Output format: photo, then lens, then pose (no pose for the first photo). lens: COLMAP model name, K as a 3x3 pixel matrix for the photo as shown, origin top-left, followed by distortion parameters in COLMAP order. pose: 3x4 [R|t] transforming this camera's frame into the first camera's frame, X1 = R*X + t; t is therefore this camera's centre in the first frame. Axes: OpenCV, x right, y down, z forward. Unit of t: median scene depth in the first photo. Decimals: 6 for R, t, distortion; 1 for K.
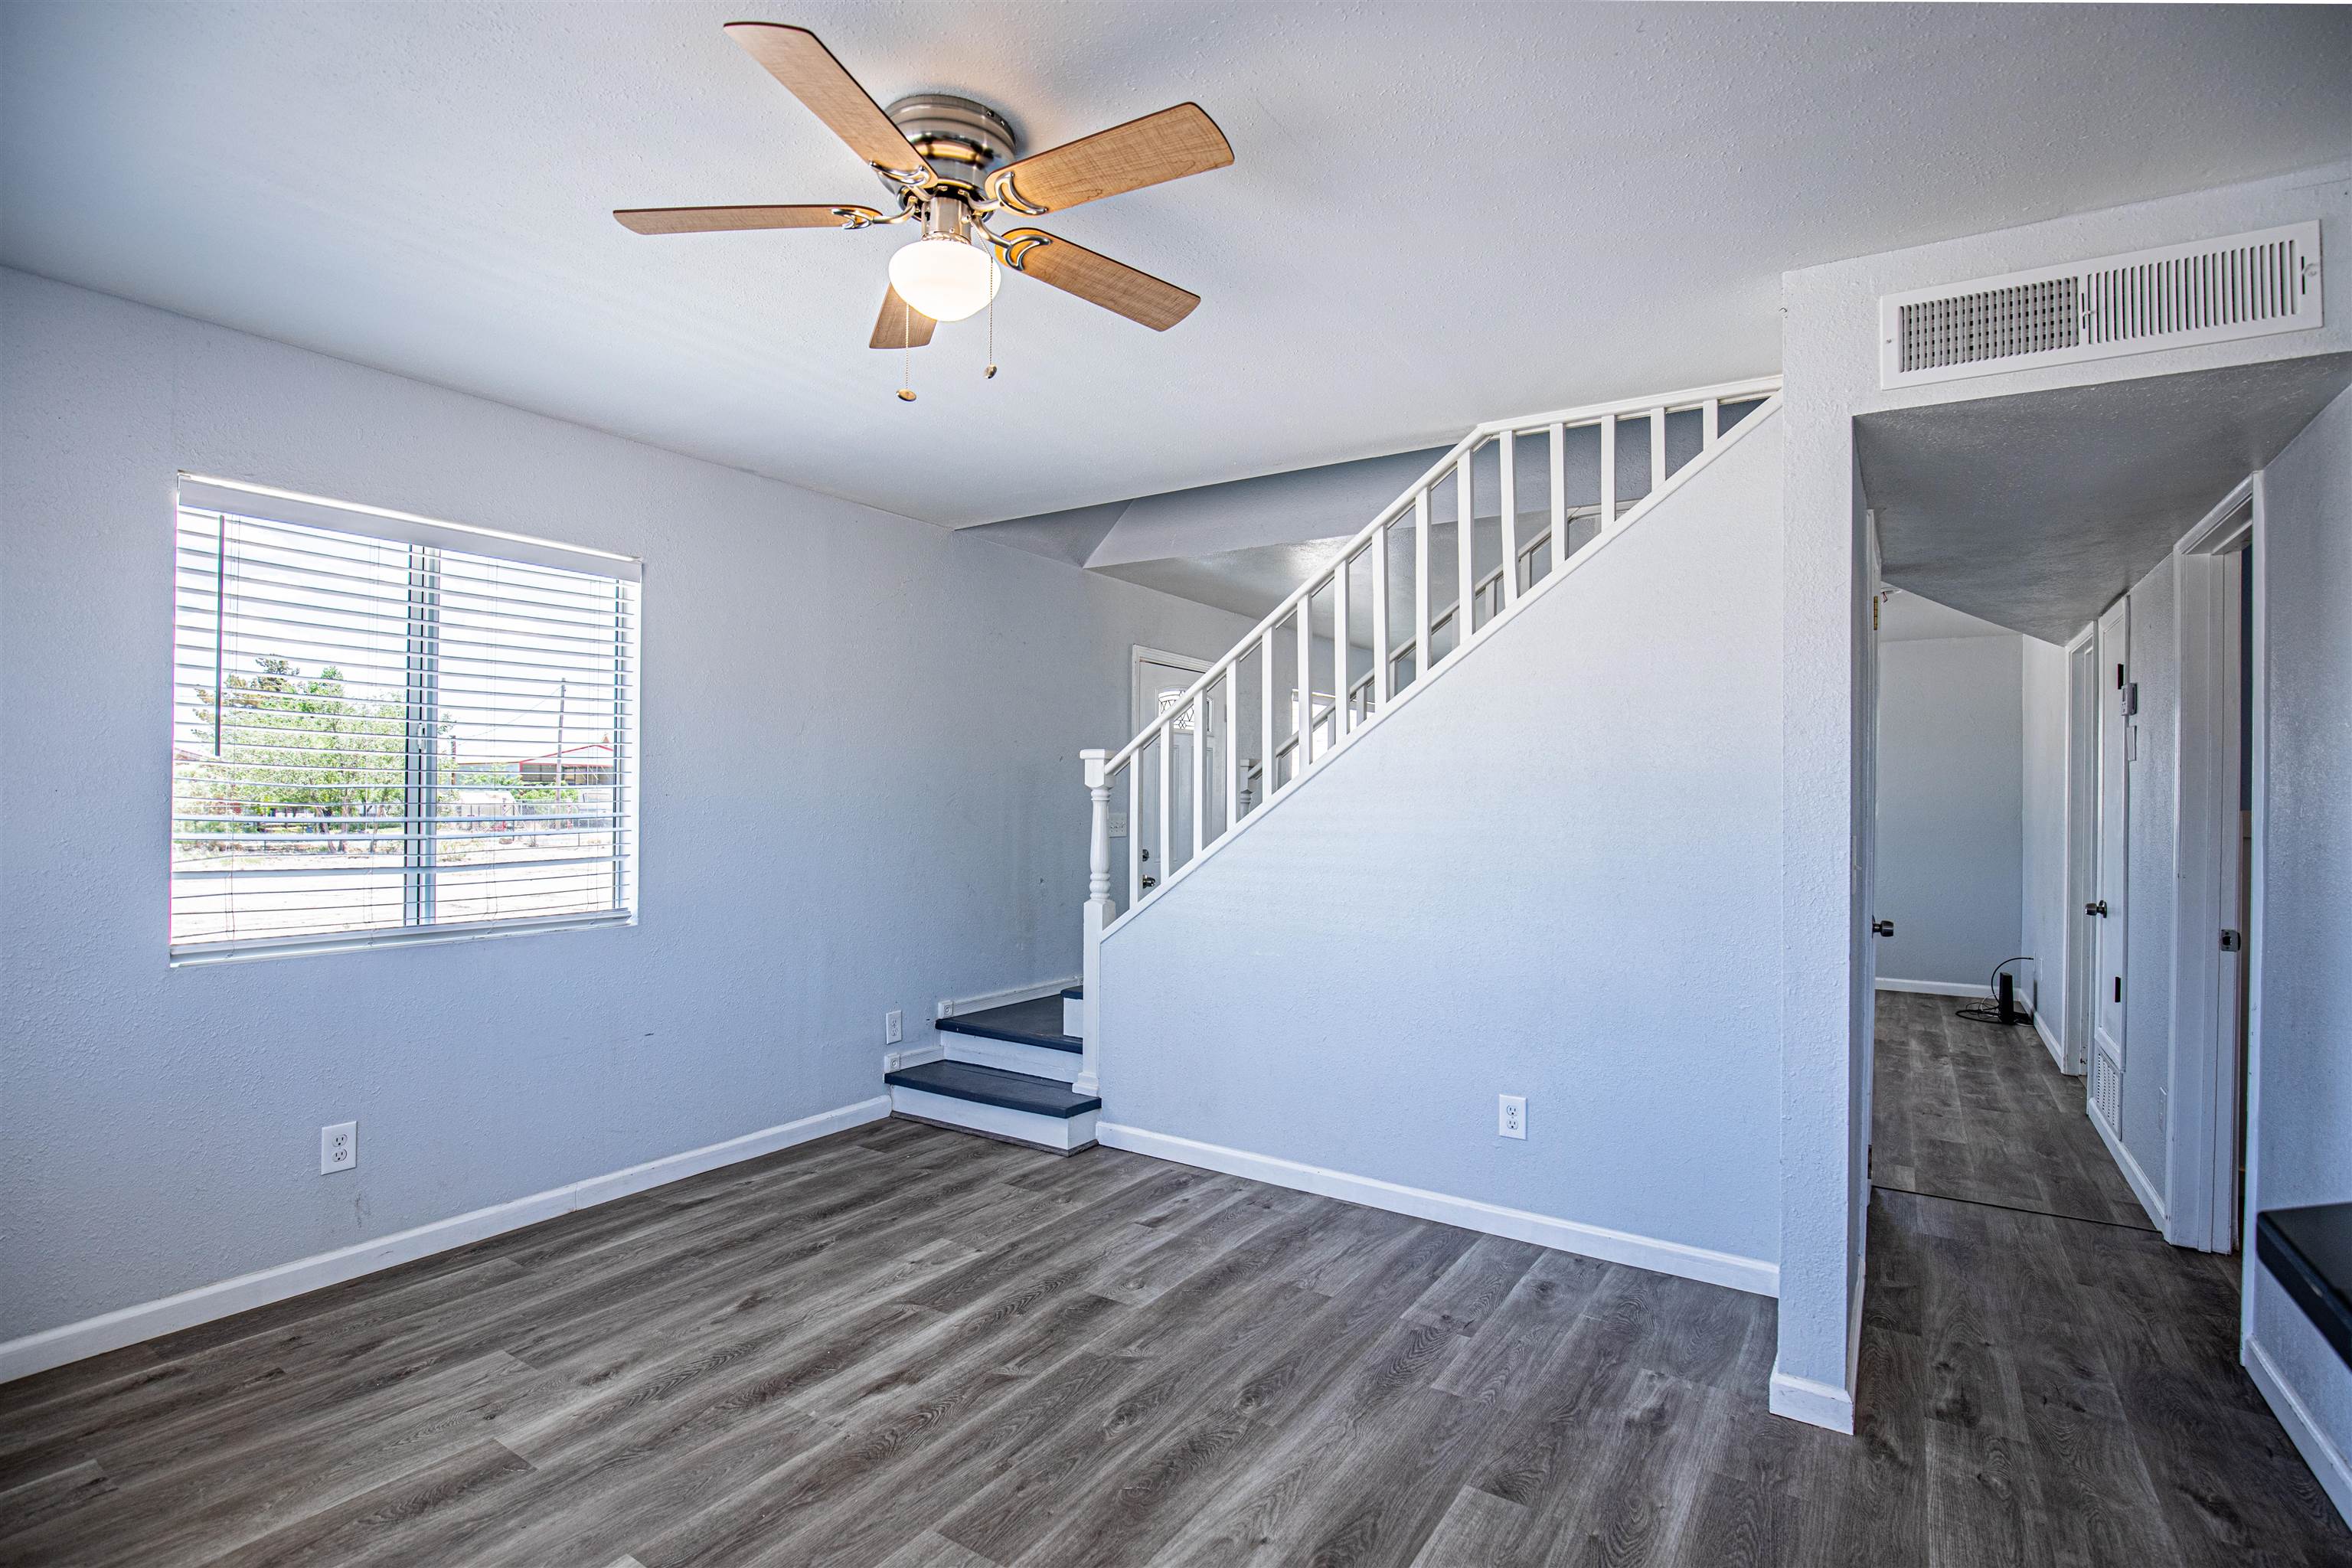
lens RADIAL K [[1109.9, 0, 1172.9], [0, 1109.9, 792.3], [0, 0, 1]] dist [-0.025091, 0.000919]
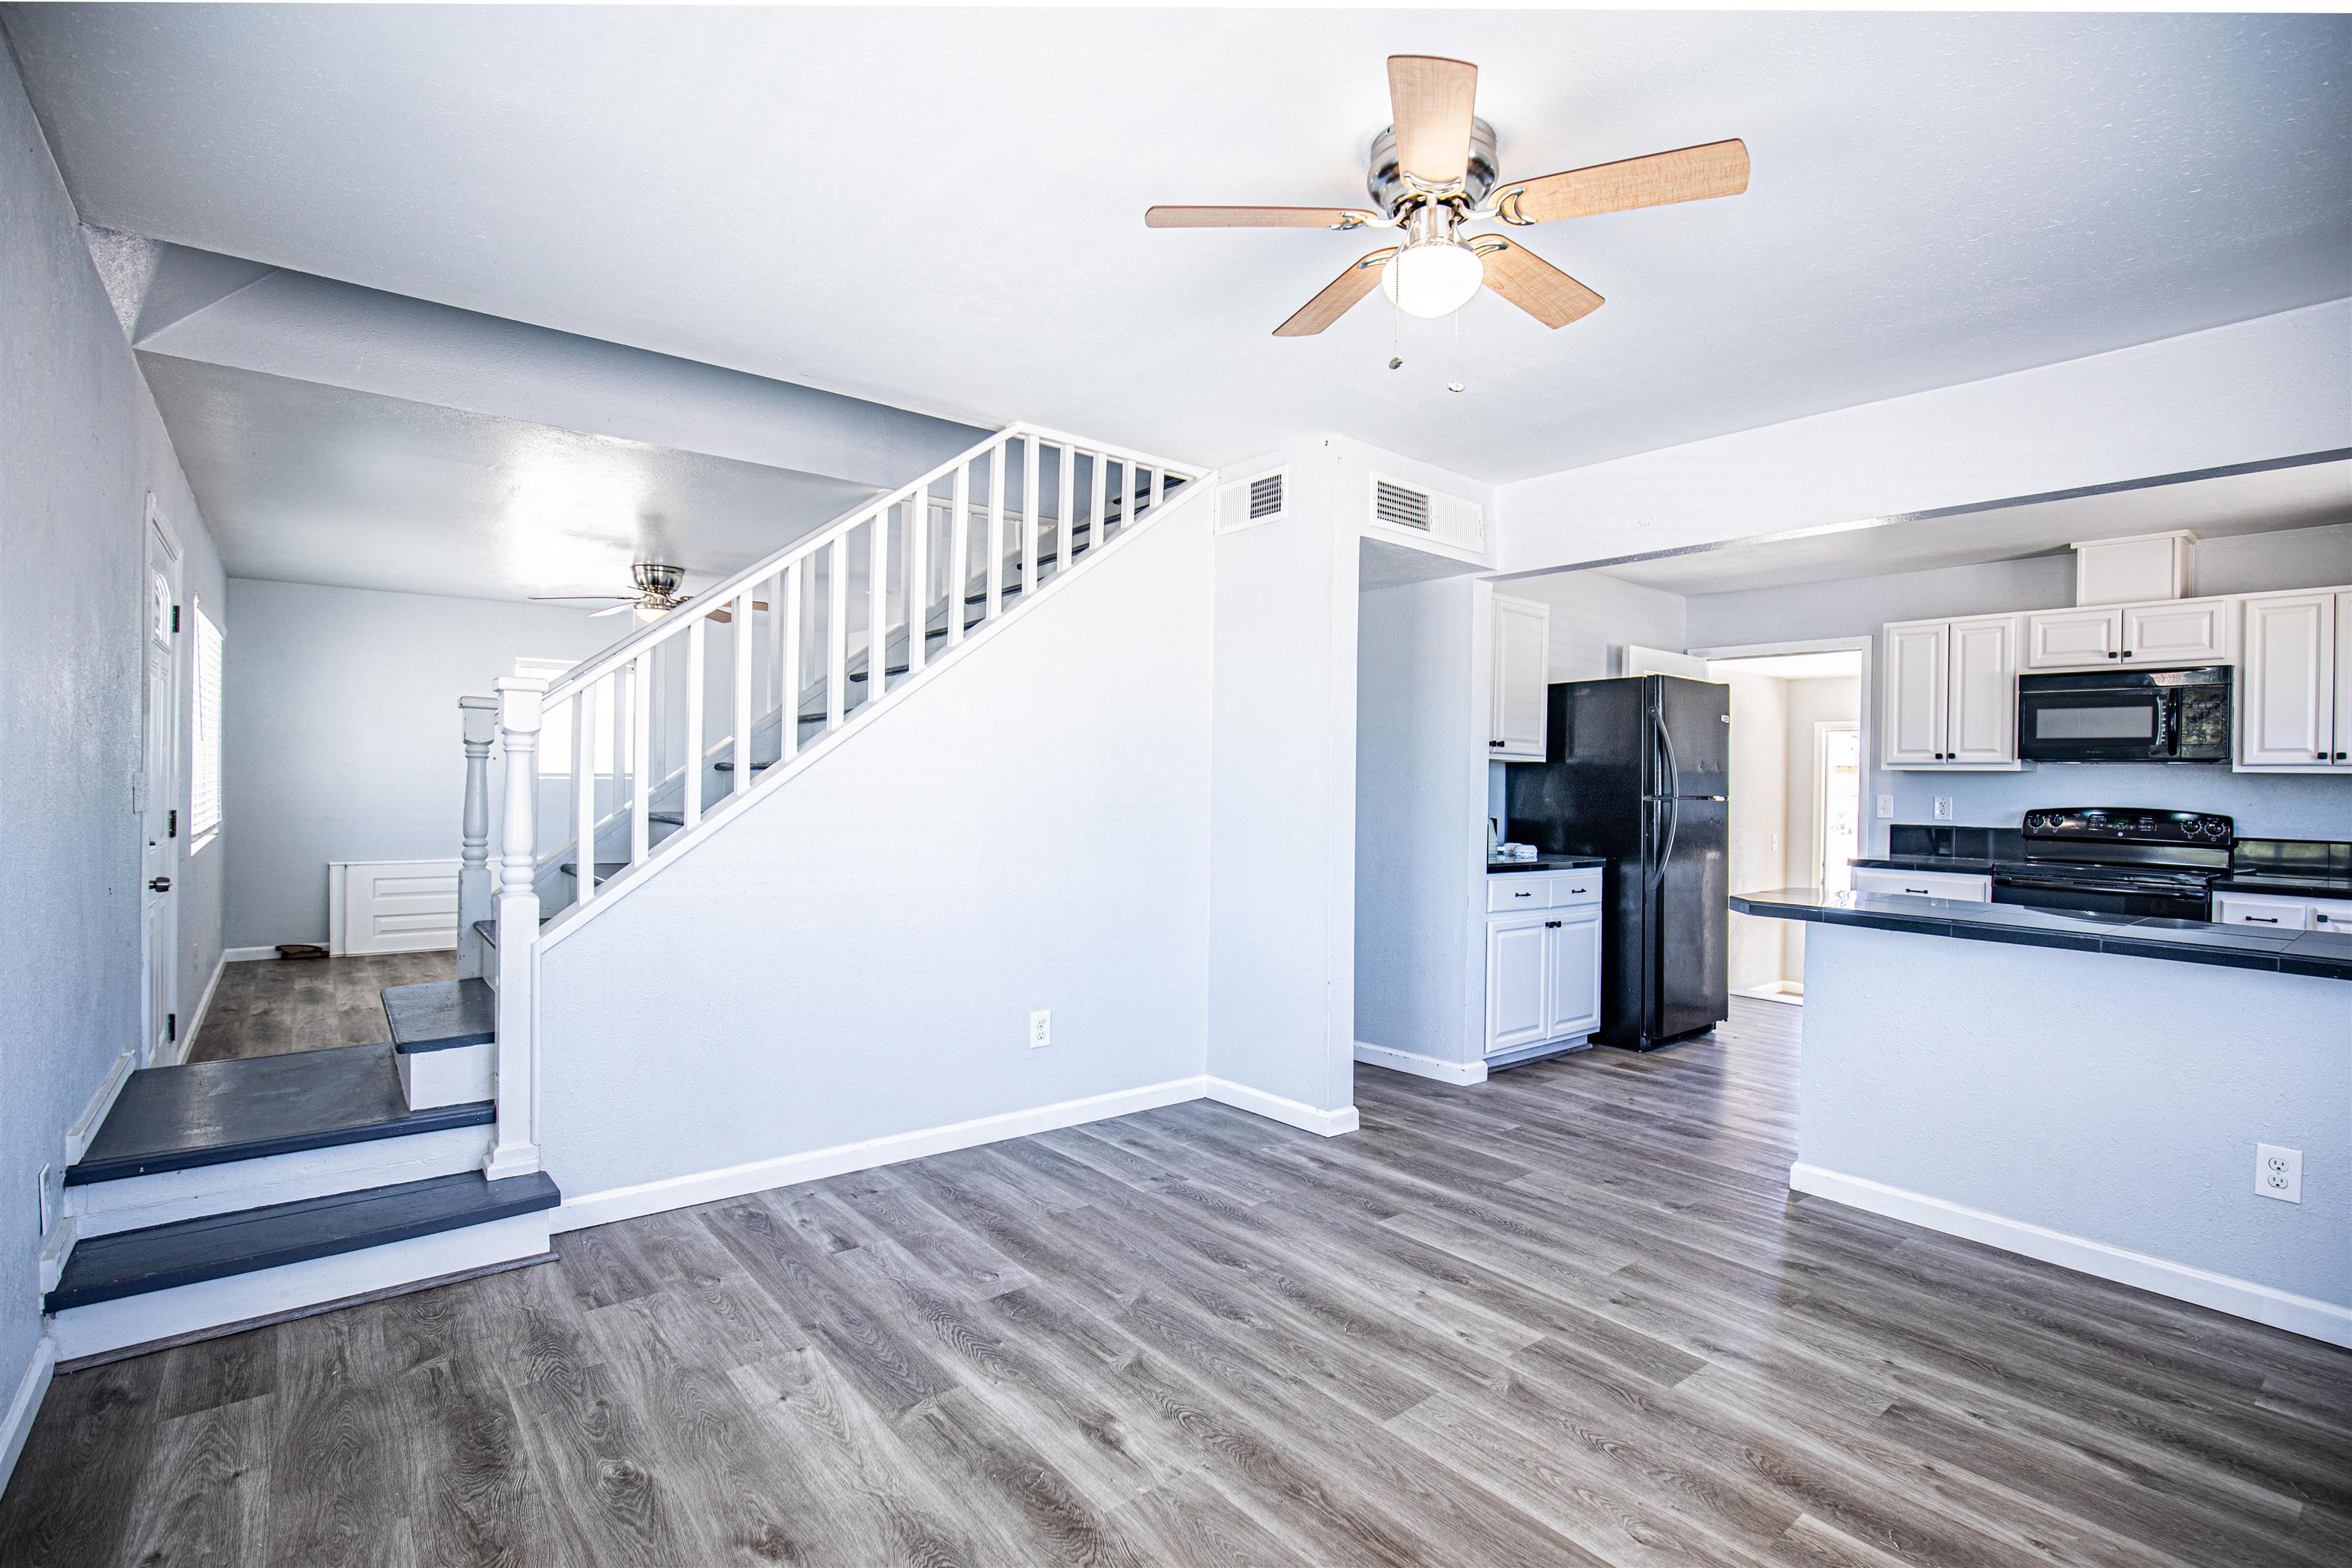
lens RADIAL K [[1109.9, 0, 1172.9], [0, 1109.9, 792.3], [0, 0, 1]] dist [-0.025091, 0.000919]
pose [[0.303803, -0.013325, 0.952642, -0.816399], [-0.013926, 0.999733, 0.018425, 0.020644], [-0.952633, -0.018864, 0.303537, 0.548775]]
